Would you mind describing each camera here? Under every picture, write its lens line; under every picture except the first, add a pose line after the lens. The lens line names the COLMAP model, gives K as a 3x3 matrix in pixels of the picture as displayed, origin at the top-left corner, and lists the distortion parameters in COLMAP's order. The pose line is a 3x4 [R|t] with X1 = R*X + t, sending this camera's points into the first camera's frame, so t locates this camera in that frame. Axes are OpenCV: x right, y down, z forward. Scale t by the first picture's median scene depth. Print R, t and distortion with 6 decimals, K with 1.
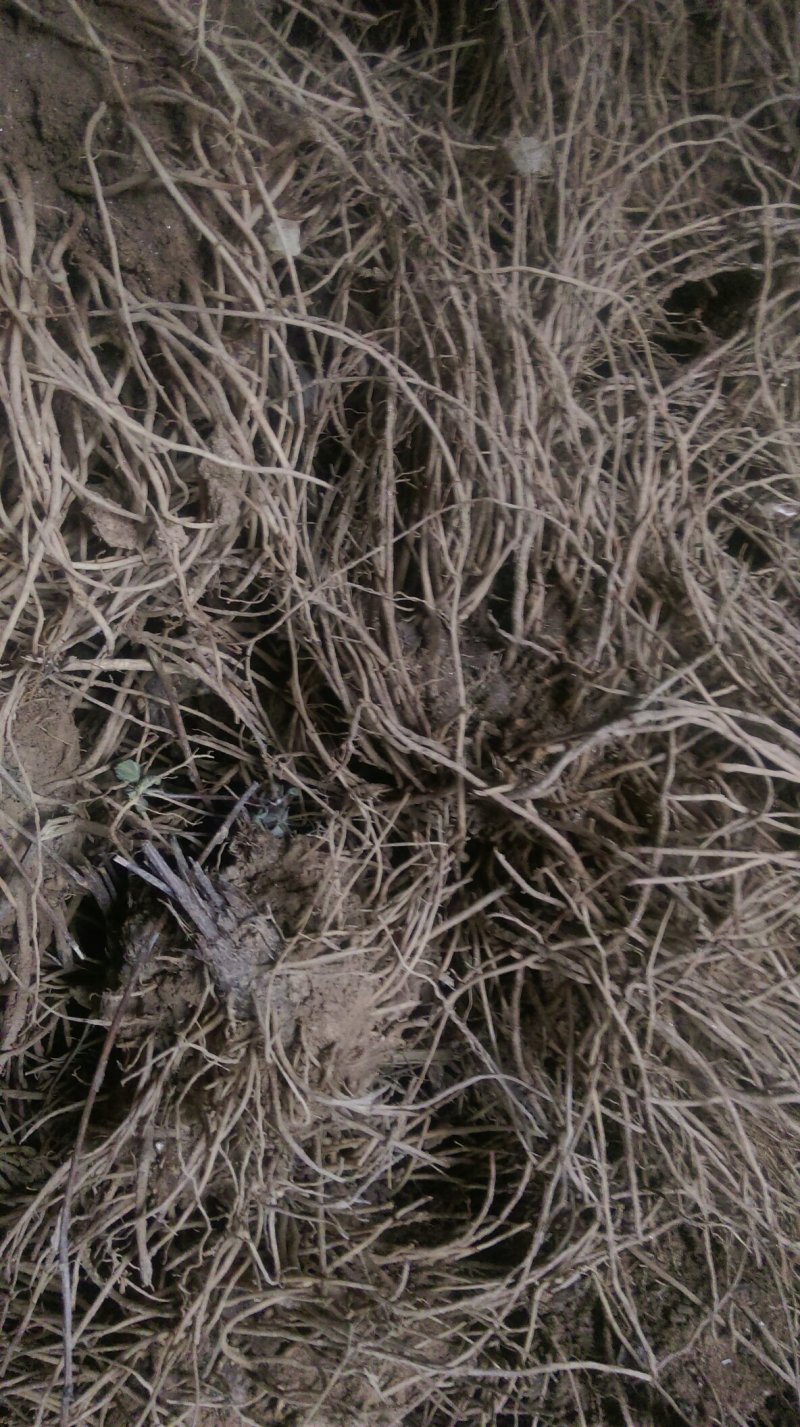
lens RADIAL K [[1180.1, 0, 400.0], [0, 1180.1, 713.5], [0, 0, 1]] dist [0.160423, -0.287108]
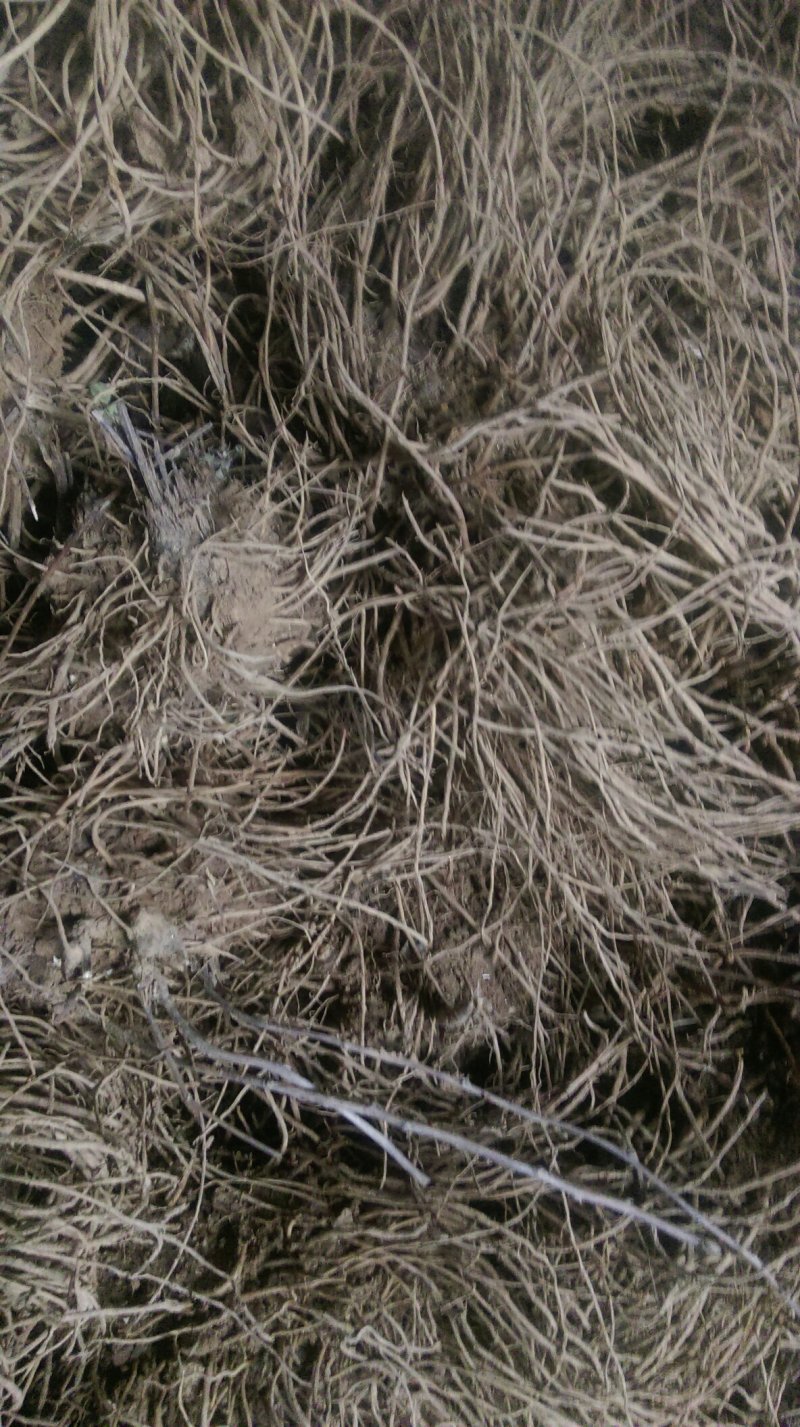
lens RADIAL K [[1180.1, 0, 400.0], [0, 1180.1, 713.5], [0, 0, 1]] dist [0.160423, -0.287108]
pose [[0.970105, 0.222540, 0.096811, 0.009046], [-0.224414, 0.974454, 0.008783, 0.313313], [-0.092384, -0.030246, 0.995264, -0.214026]]
